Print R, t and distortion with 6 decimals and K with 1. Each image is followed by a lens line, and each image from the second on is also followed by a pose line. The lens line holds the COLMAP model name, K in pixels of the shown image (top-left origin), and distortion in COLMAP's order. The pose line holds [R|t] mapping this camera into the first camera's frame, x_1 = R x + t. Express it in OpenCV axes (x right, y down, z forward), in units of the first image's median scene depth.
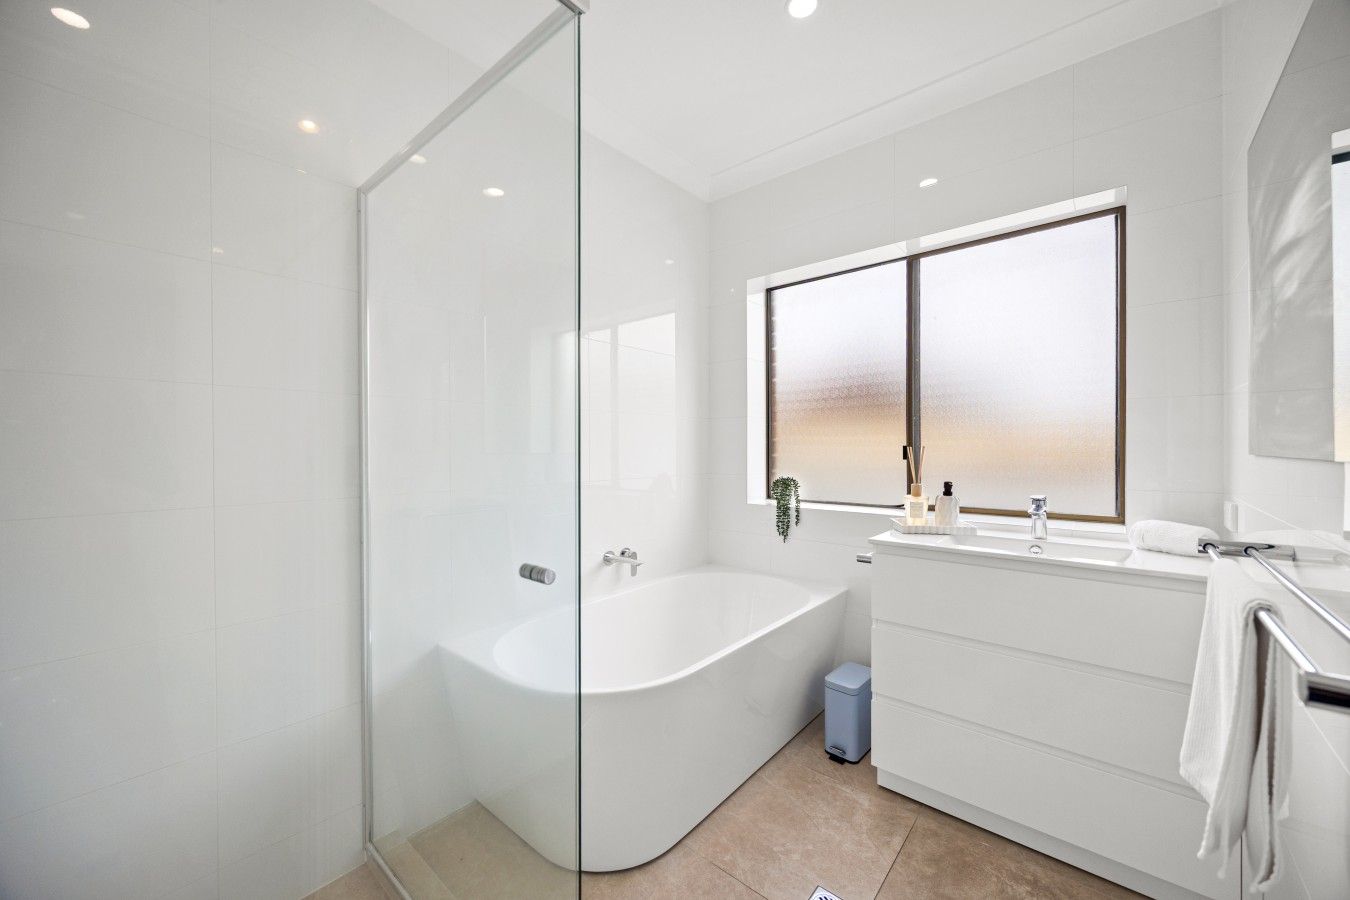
lens RADIAL K [[516.2, 0, 671.9], [0, 516.2, 448.8], [0, 0, 1]] dist [-0.001674, 0.000028]
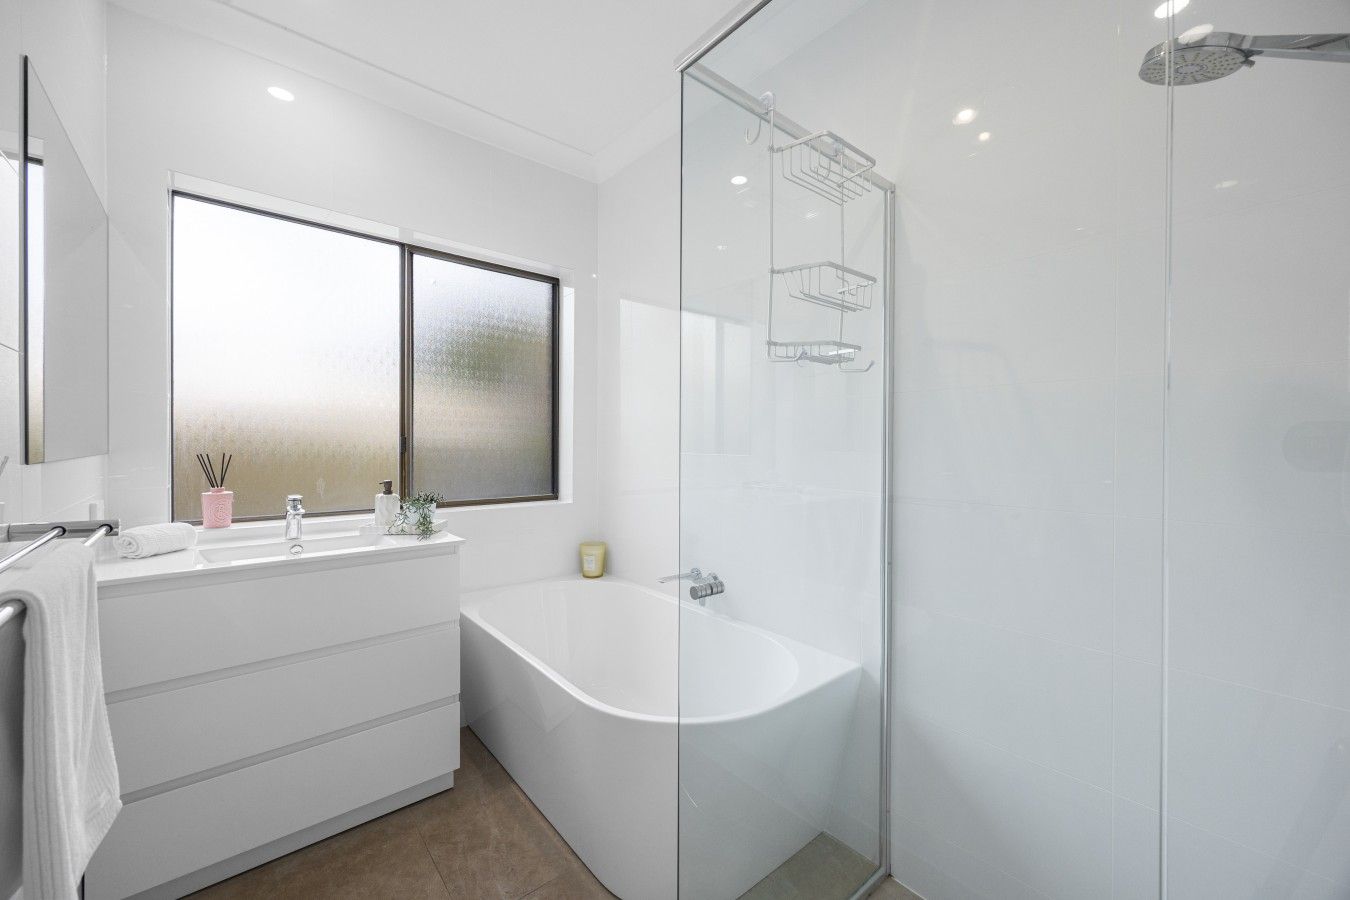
lens RADIAL K [[534.0, 0, 669.9], [0, 534.0, 449.6], [0, 0, 1]] dist [-0.000666, -0.000001]
pose [[0.180365, -0.003917, 0.983592, -0.159592], [0.000086, 0.999992, 0.003966, 0.001093], [-0.983600, -0.000631, 0.180364, 0.126518]]
